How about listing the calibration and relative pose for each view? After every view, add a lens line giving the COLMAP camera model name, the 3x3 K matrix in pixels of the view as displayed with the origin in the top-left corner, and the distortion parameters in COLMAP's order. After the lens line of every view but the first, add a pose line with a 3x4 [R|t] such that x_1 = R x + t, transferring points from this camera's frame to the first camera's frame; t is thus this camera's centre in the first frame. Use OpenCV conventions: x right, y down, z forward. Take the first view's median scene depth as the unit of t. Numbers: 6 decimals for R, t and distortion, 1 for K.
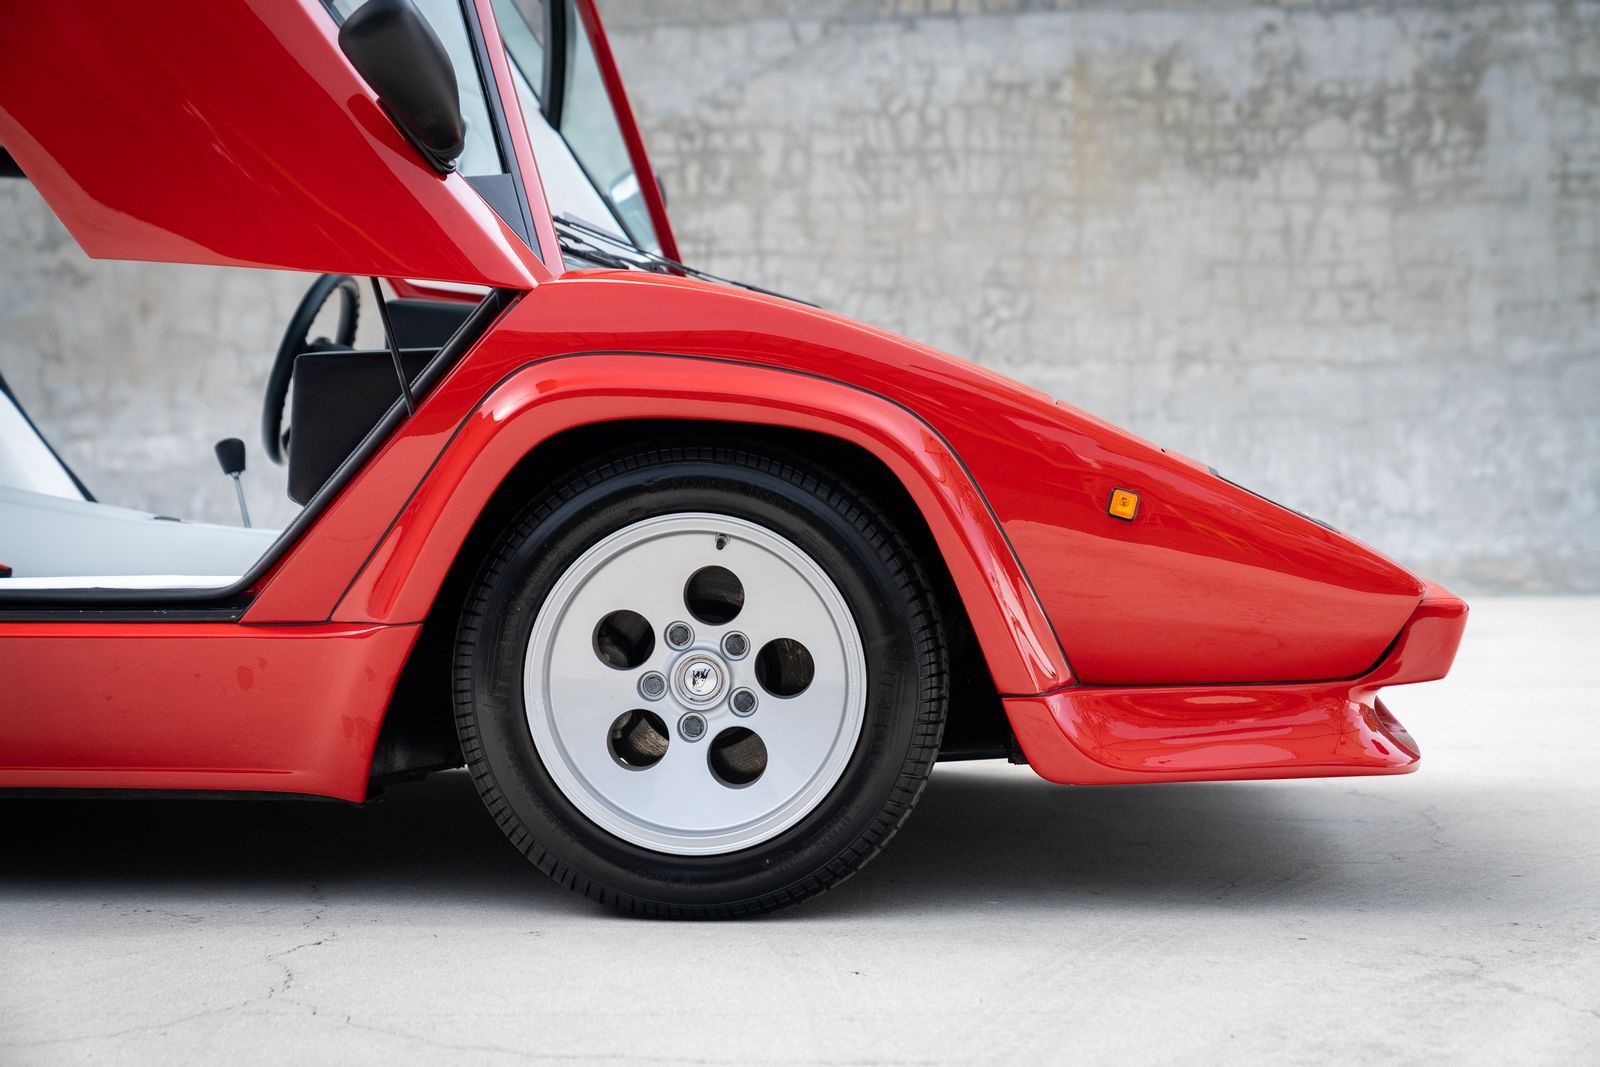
lens RADIAL K [[2938.3, 0, 802.0], [0, 2938.3, 527.2], [0, 0, 1]] dist [0.026807, 0.000000]
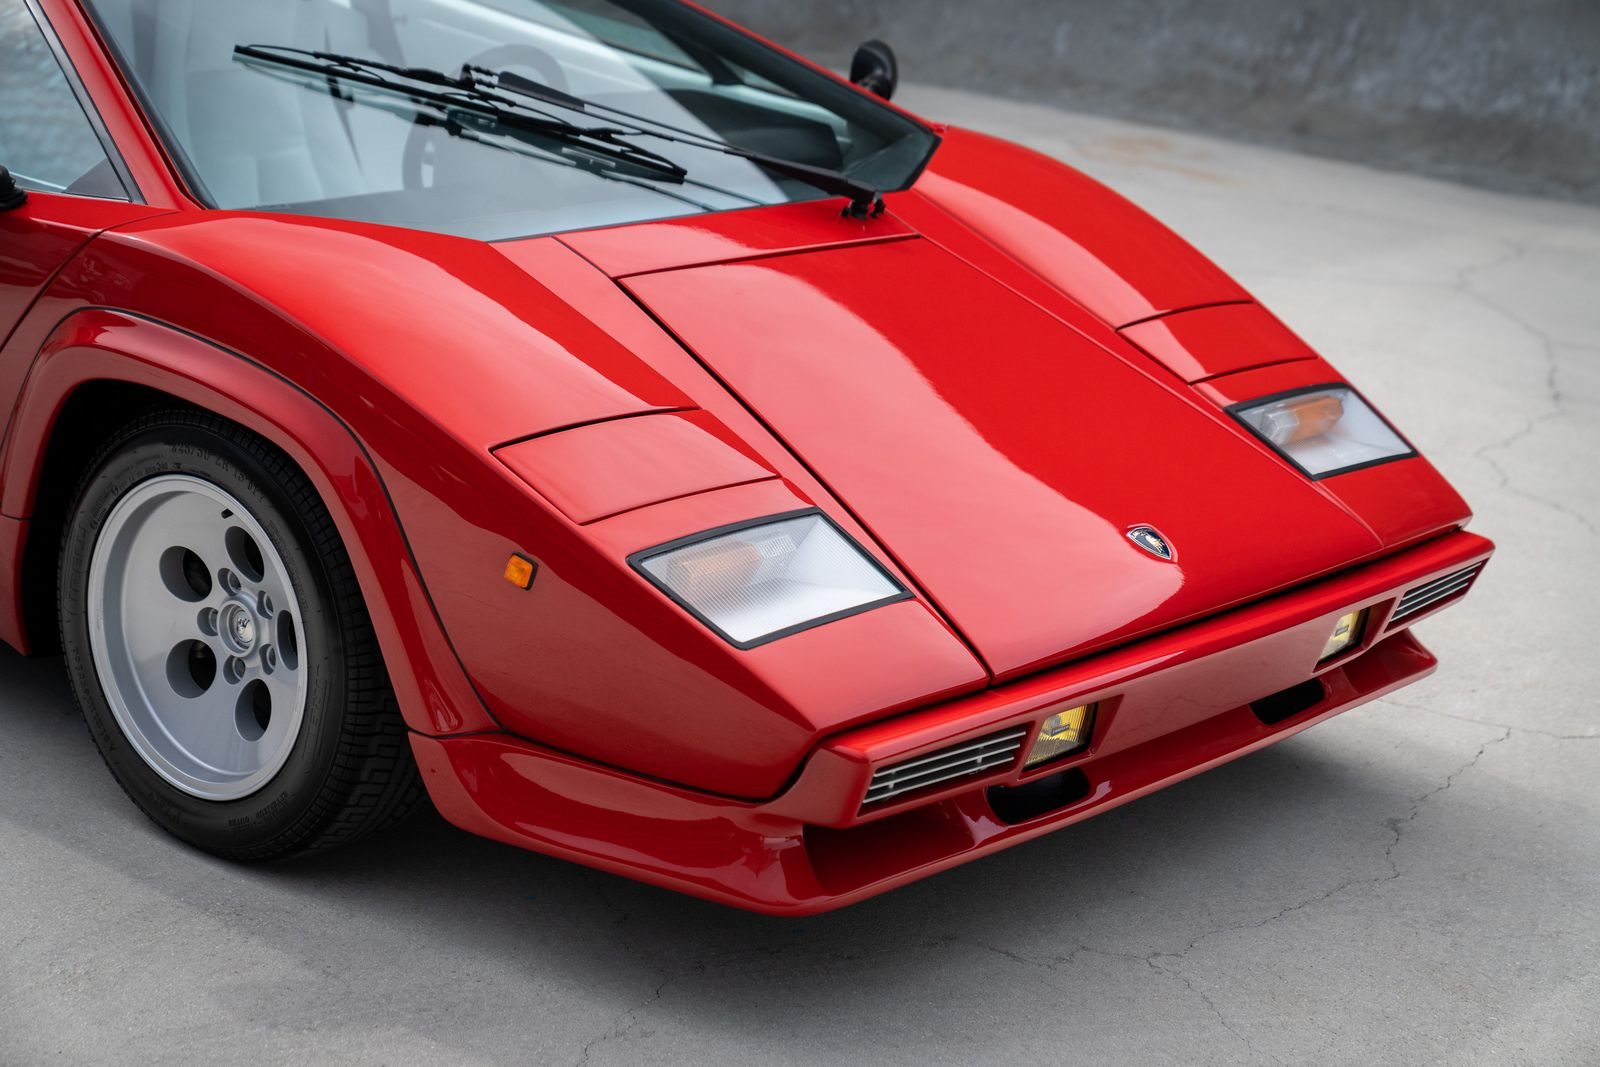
lens RADIAL K [[3105.5, 0, 792.7], [0, 3105.5, 530.7], [0, 0, 1]] dist [0.039330, 0.000000]
pose [[0.807864, 0.232514, -0.541566, 0.227896], [-0.103172, 0.960494, 0.258471, -0.091492], [0.580269, -0.152935, 0.799937, 0.079445]]
